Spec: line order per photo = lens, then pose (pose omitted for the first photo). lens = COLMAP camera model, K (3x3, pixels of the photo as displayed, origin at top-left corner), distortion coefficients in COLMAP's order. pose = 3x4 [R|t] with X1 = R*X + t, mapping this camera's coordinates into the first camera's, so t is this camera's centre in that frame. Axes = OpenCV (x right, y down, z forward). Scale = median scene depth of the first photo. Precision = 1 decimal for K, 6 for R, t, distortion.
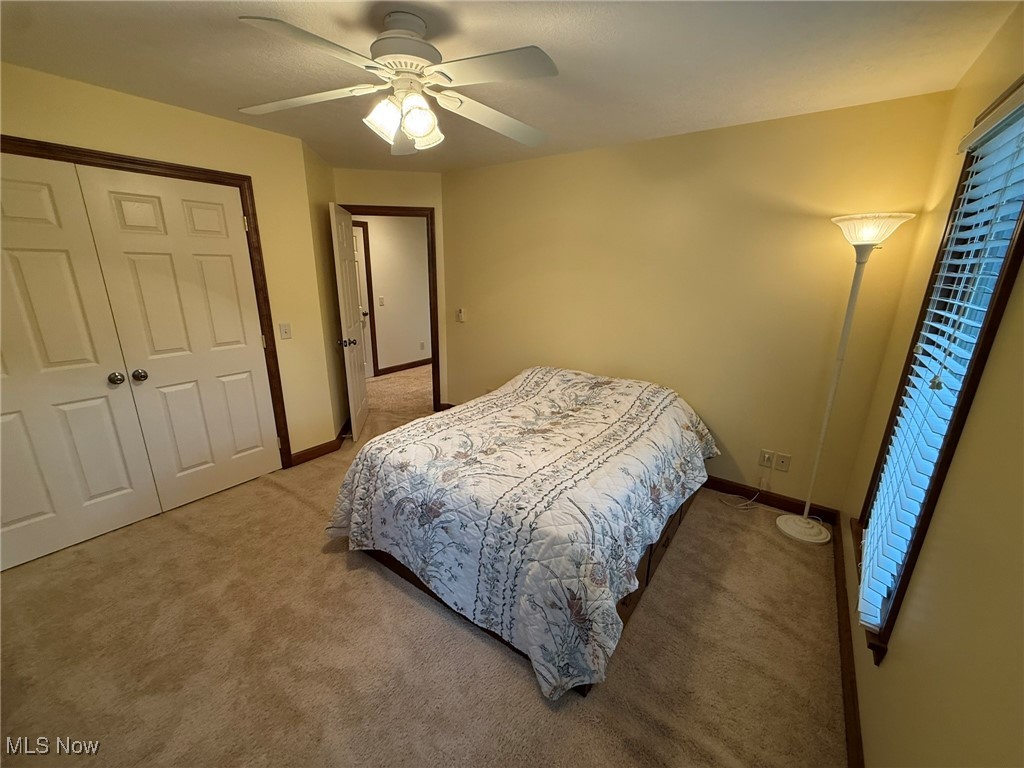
lens RADIAL K [[407.5, 0, 509.8], [0, 407.5, 380.6], [0, 0, 1]] dist [0.008051, -0.000140]
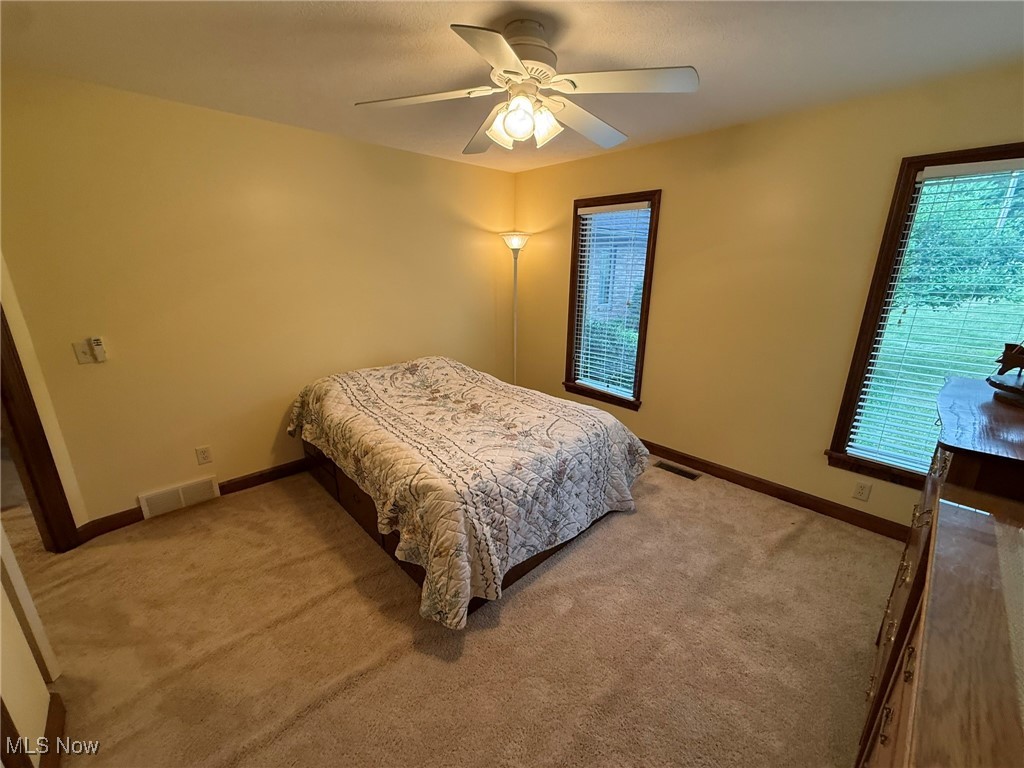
lens RADIAL K [[407.5, 0, 511.3], [0, 407.5, 378.2], [0, 0, 1]] dist [0.008051, -0.000140]
pose [[0.186144, -0.280625, 0.941594, -1.008042], [0.262480, 0.937716, 0.227580, -0.193451], [-0.946813, 0.204787, 0.248209, 0.641515]]
